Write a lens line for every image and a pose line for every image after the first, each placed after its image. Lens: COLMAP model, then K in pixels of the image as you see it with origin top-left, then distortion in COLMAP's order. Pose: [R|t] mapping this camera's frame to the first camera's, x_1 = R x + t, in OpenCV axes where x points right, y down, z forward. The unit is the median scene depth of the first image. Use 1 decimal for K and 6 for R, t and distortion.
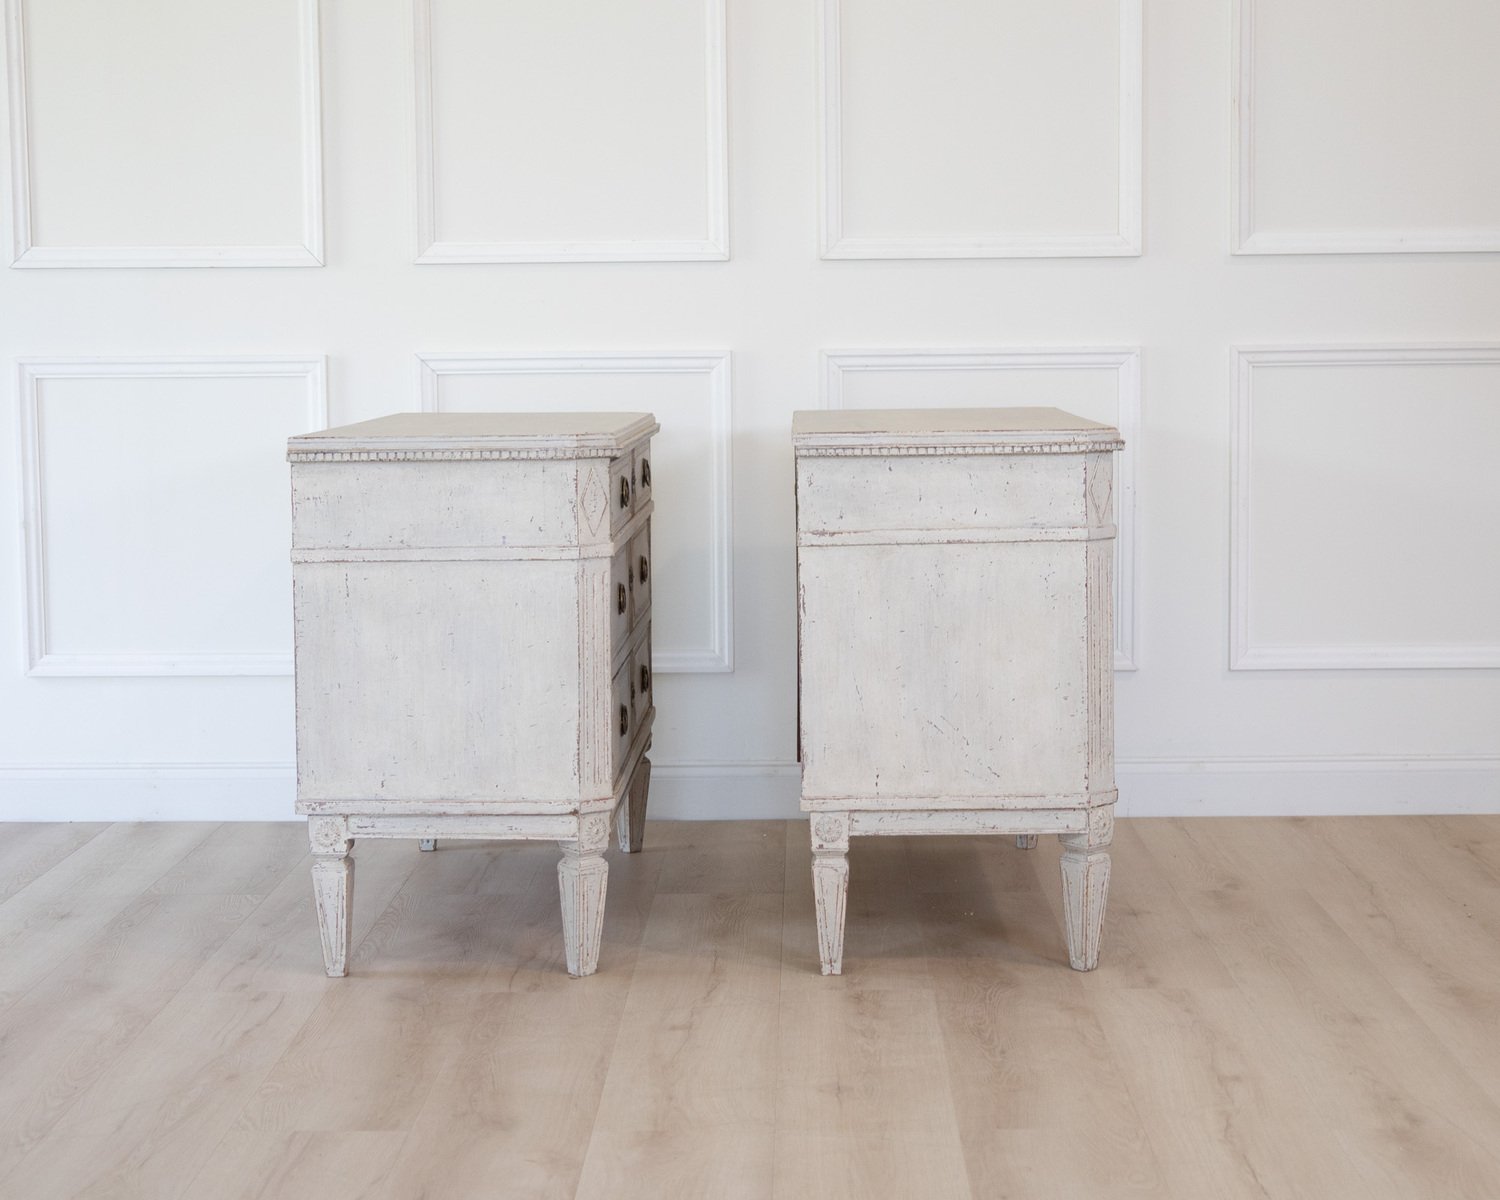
lens RADIAL K [[2408.0, 0, 721.0], [0, 2408.0, 517.9], [0, 0, 1]] dist [-0.001062, 0.061666]
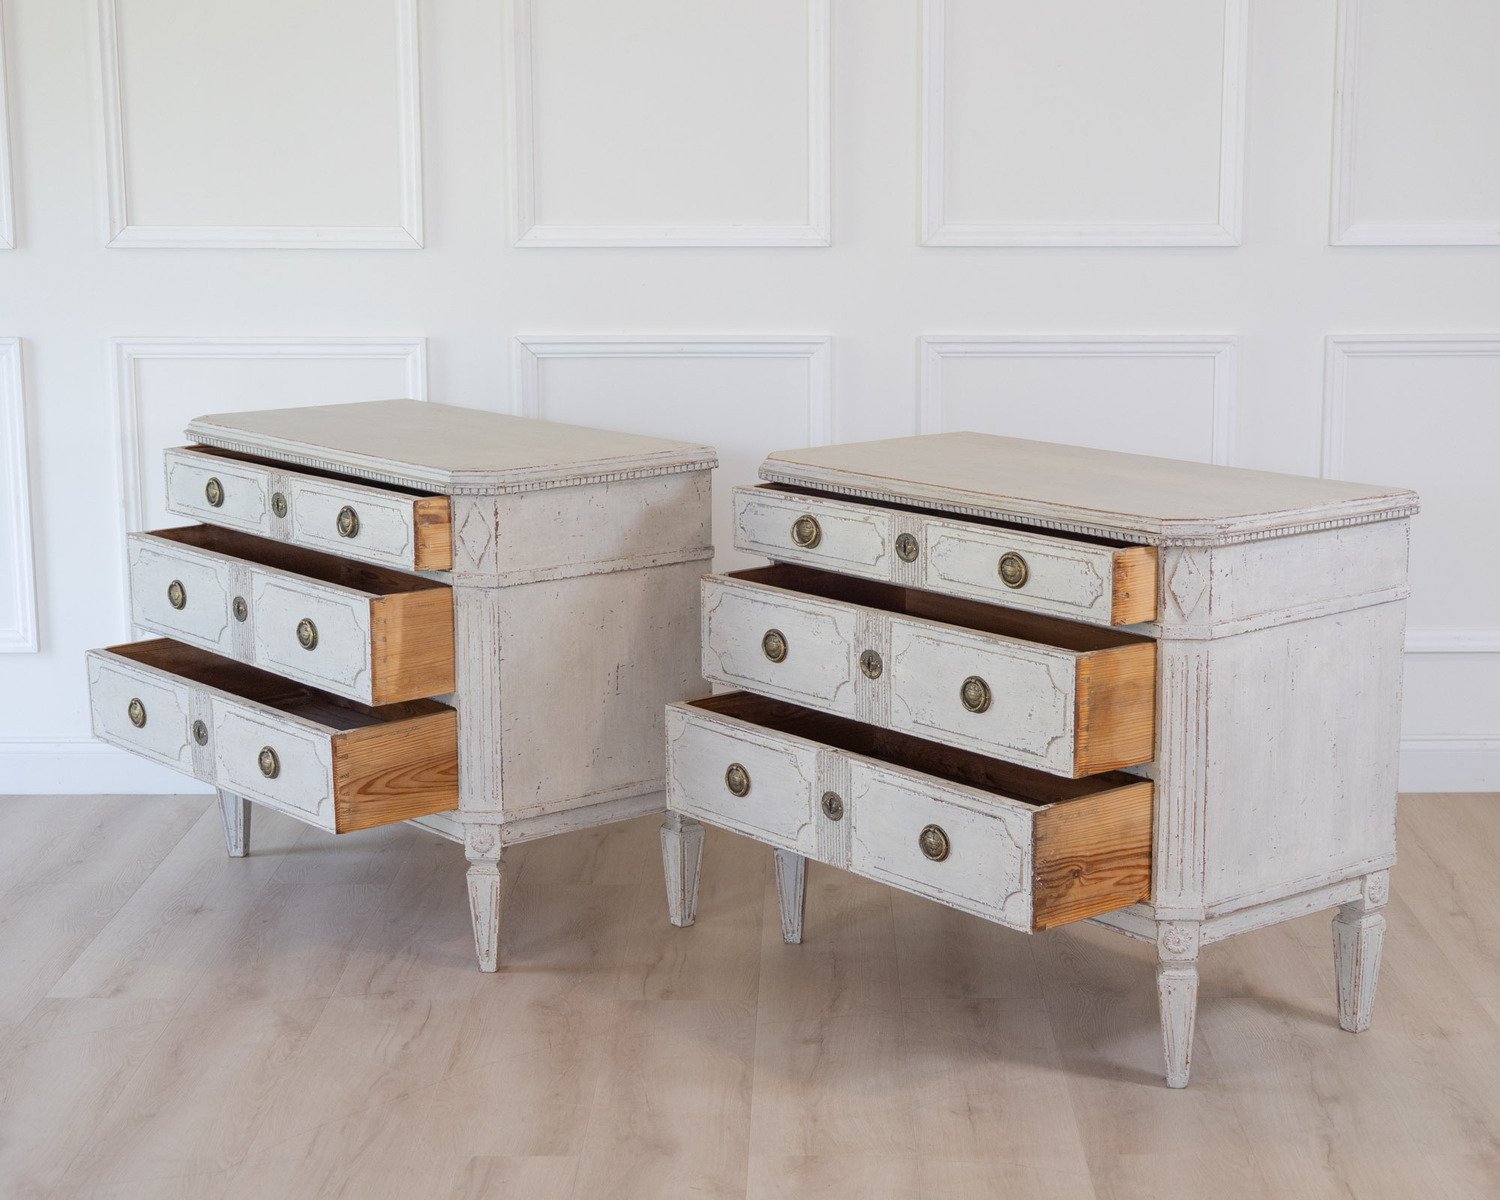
lens RADIAL K [[2601.4, 0, 781.9], [0, 2601.4, 597.5], [0, 0, 1]] dist [-0.015330, 0.196330]
pose [[0.999684, 0.003093, 0.024961, -0.056573], [-0.005729, 0.994328, 0.106206, -0.100213], [-0.024491, -0.106315, 0.994031, -0.116925]]
